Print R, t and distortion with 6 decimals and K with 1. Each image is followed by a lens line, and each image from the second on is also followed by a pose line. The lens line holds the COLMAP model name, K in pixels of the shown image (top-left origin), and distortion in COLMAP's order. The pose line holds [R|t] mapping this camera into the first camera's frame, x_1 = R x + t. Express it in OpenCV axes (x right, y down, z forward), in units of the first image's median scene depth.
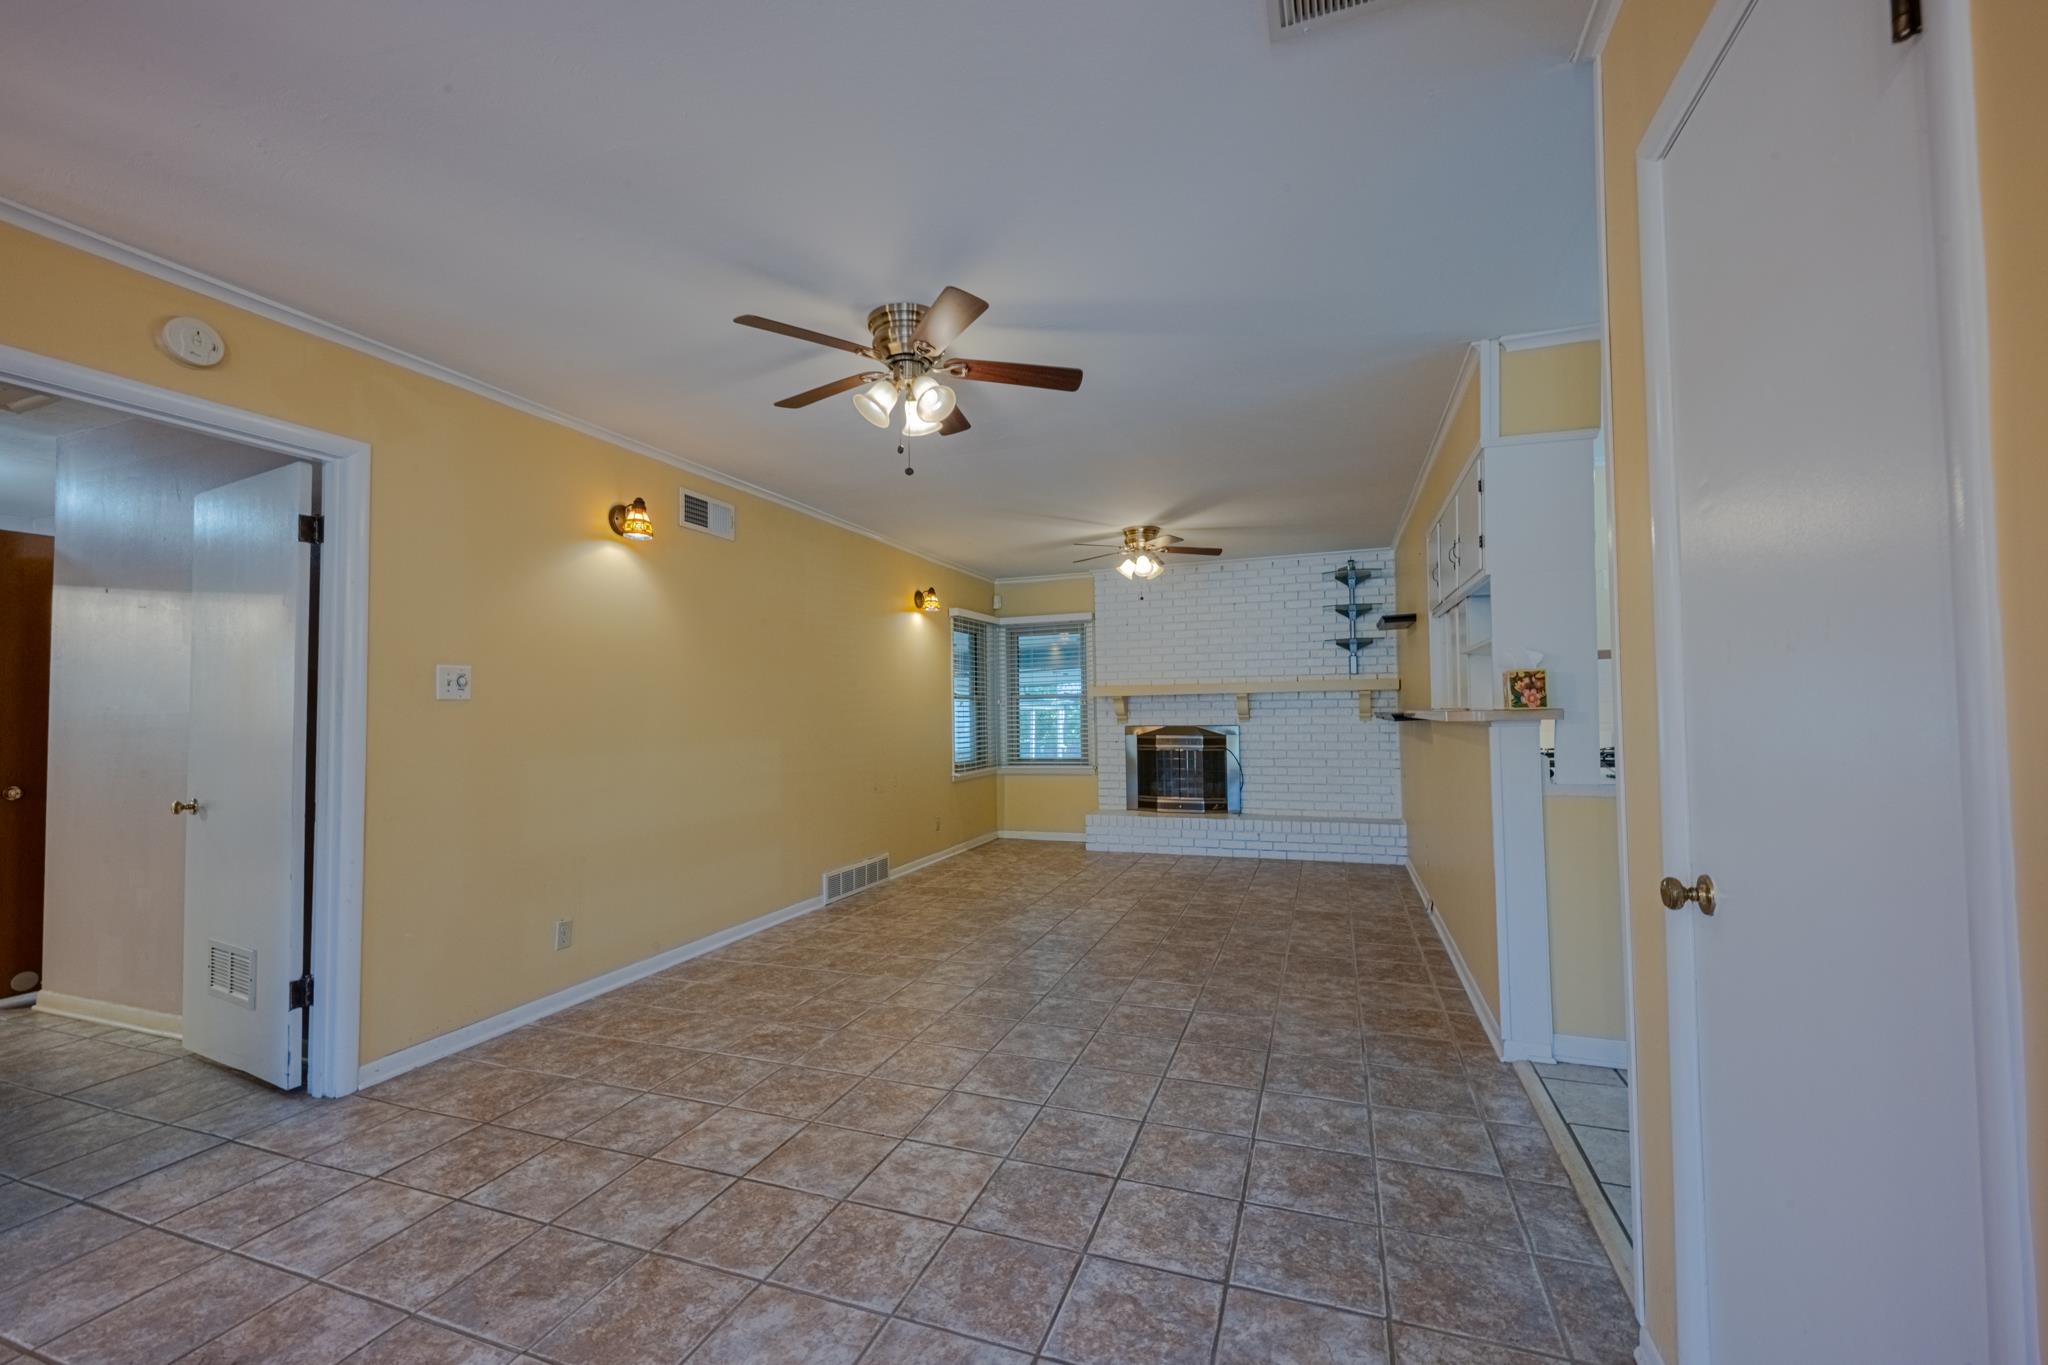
lens RADIAL K [[815.9, 0, 1027.8], [0, 815.9, 682.2], [0, 0, 1]] dist [-0.001020, 0.000233]
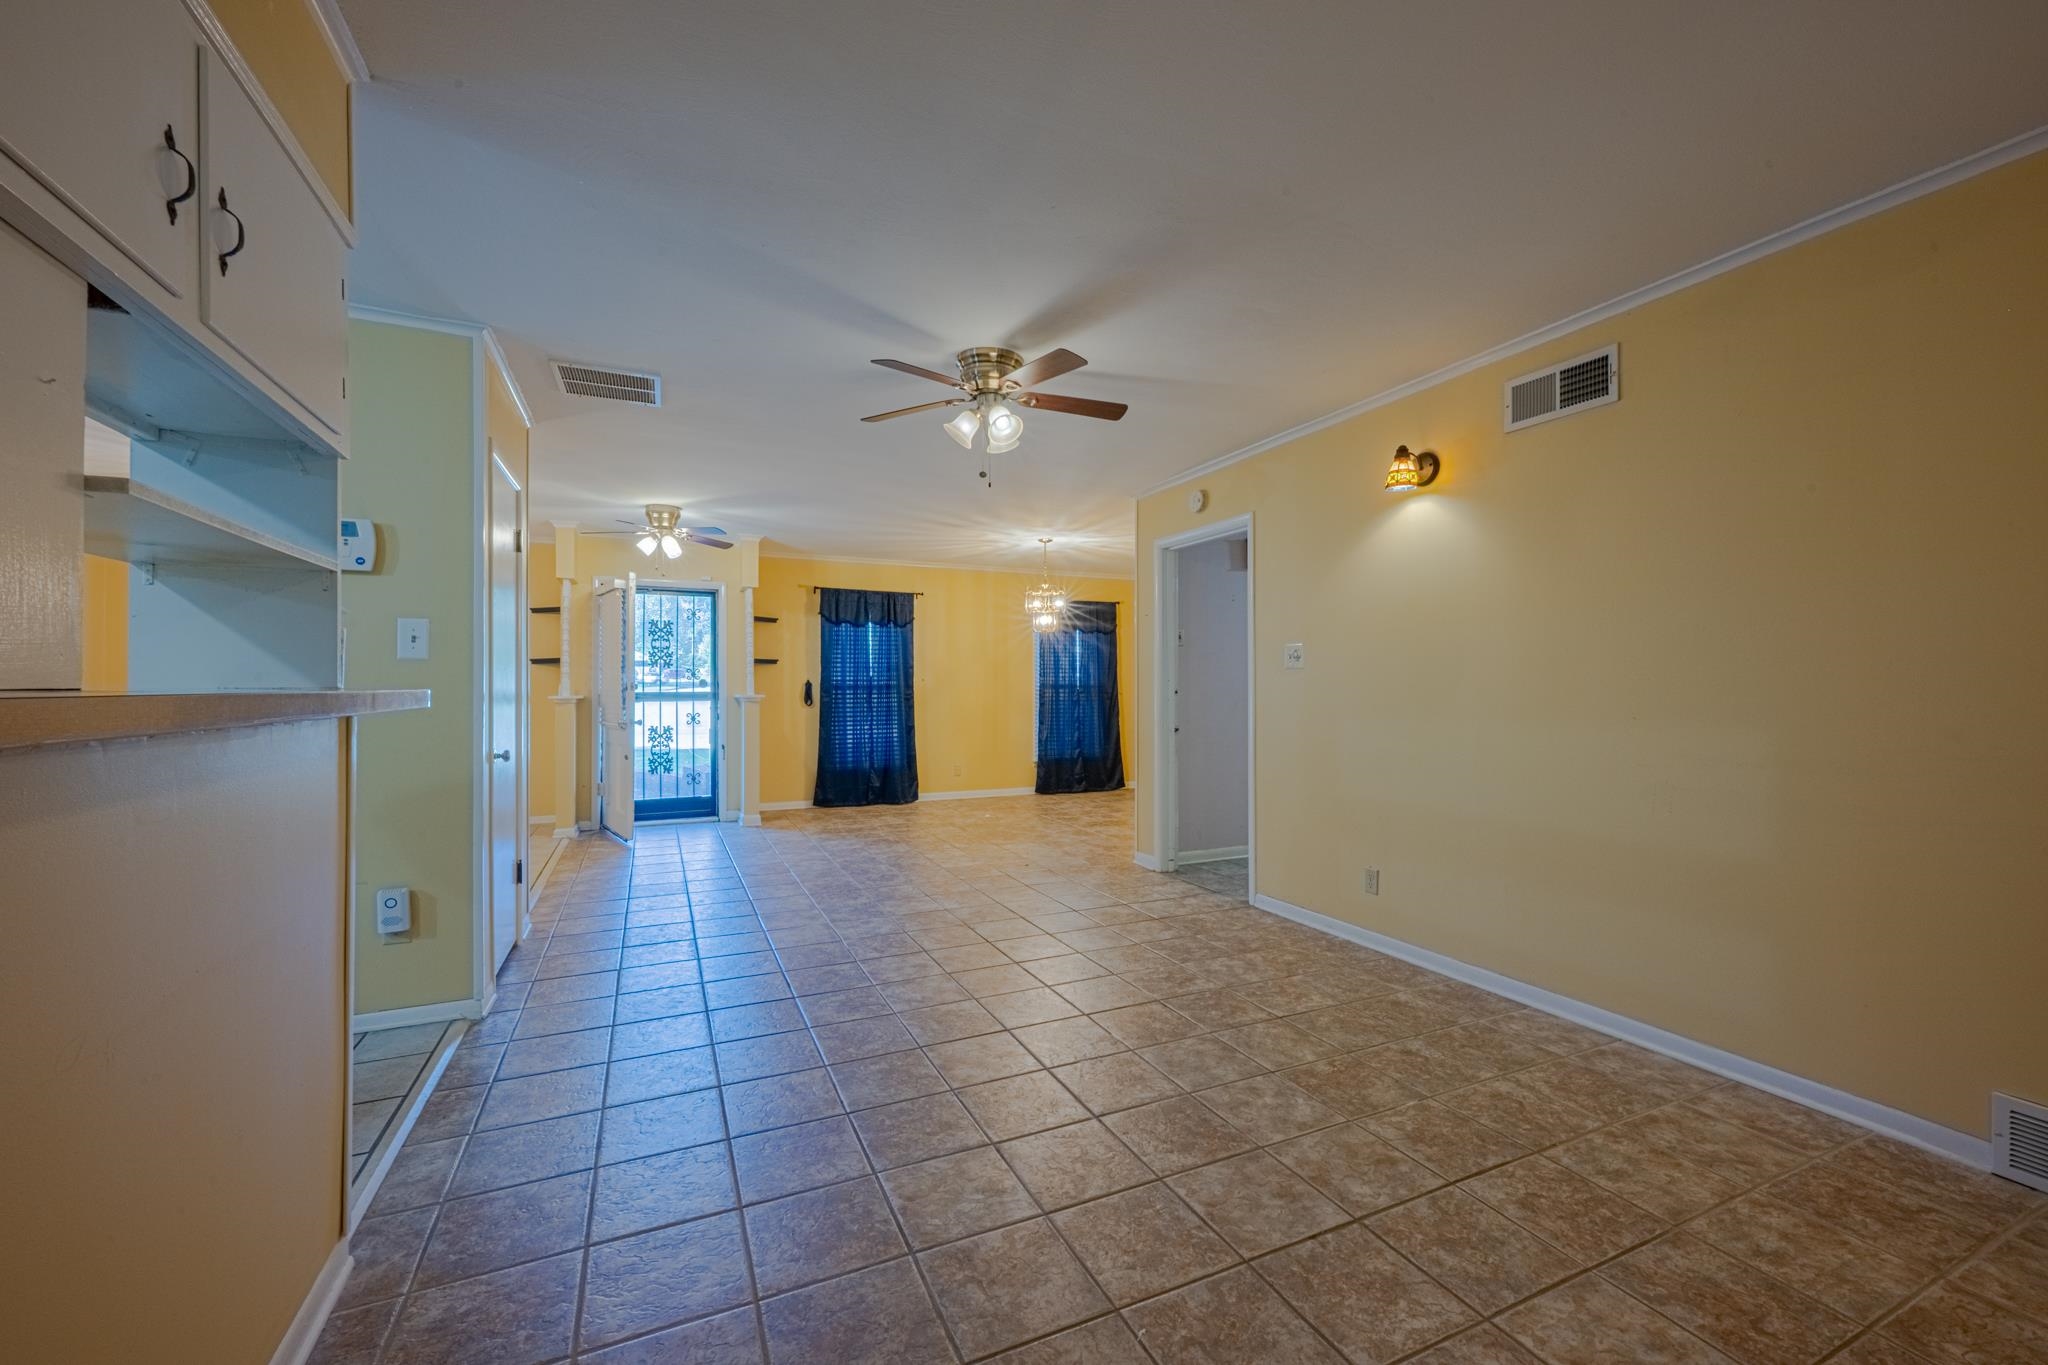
lens RADIAL K [[815.9, 0, 1027.8], [0, 815.9, 682.2], [0, 0, 1]] dist [-0.001020, 0.000233]
pose [[-0.705375, 0.012266, -0.708728, 0.567340], [0.036172, 0.999170, -0.018709, 0.051832], [0.707910, -0.038833, -0.705234, 1.571924]]
